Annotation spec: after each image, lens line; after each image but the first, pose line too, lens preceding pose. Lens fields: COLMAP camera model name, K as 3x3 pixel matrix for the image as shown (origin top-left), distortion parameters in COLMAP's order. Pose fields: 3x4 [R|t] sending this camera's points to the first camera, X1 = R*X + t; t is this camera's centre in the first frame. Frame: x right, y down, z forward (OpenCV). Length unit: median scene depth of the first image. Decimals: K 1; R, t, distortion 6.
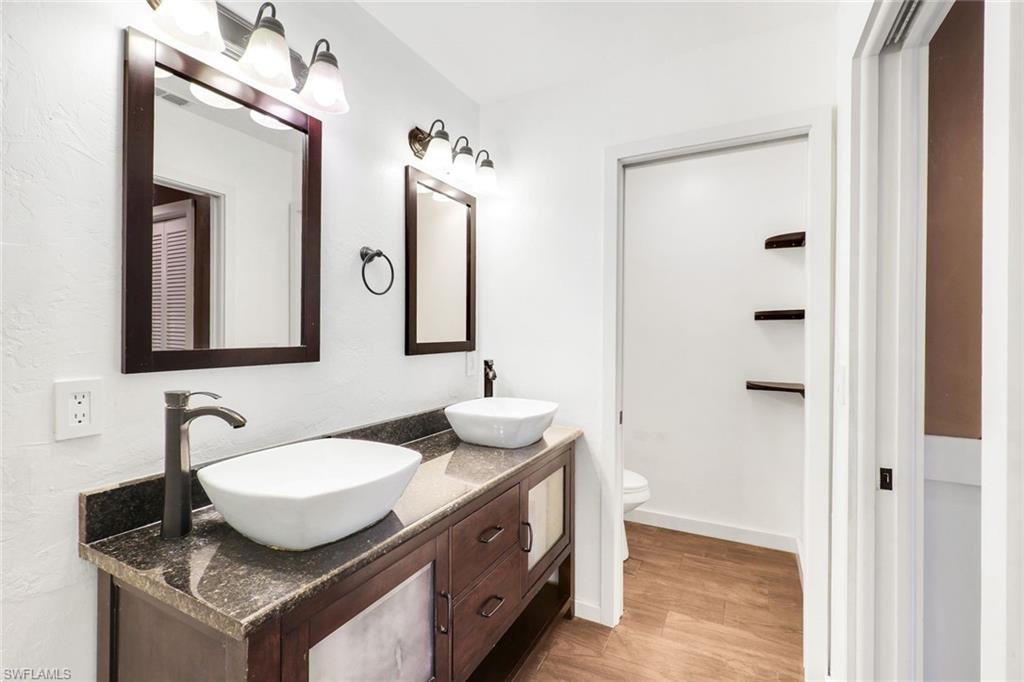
lens RADIAL K [[449.1, 0, 514.0], [0, 449.1, 330.0], [0, 0, 1]] dist [-0.000341, -0.000049]
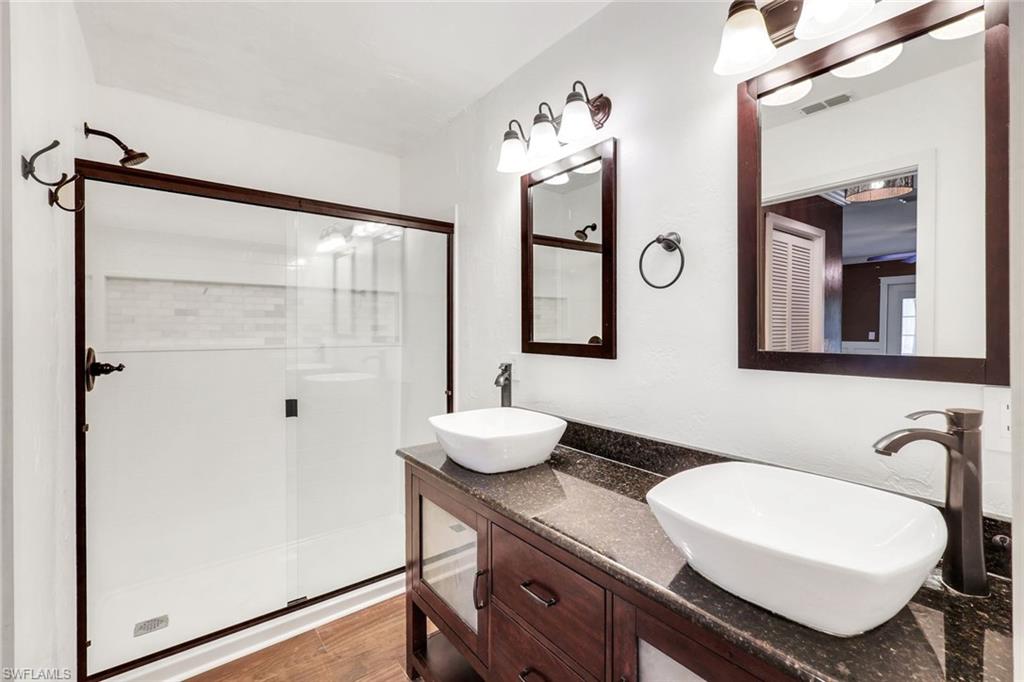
lens RADIAL K [[449.1, 0, 514.0], [0, 449.1, 330.0], [0, 0, 1]] dist [-0.000341, -0.000049]
pose [[-0.421386, -0.009177, -0.906835, 0.562259], [-0.005041, 0.999957, -0.007777, 0.007793], [0.906867, 0.001294, -0.421414, 1.073159]]
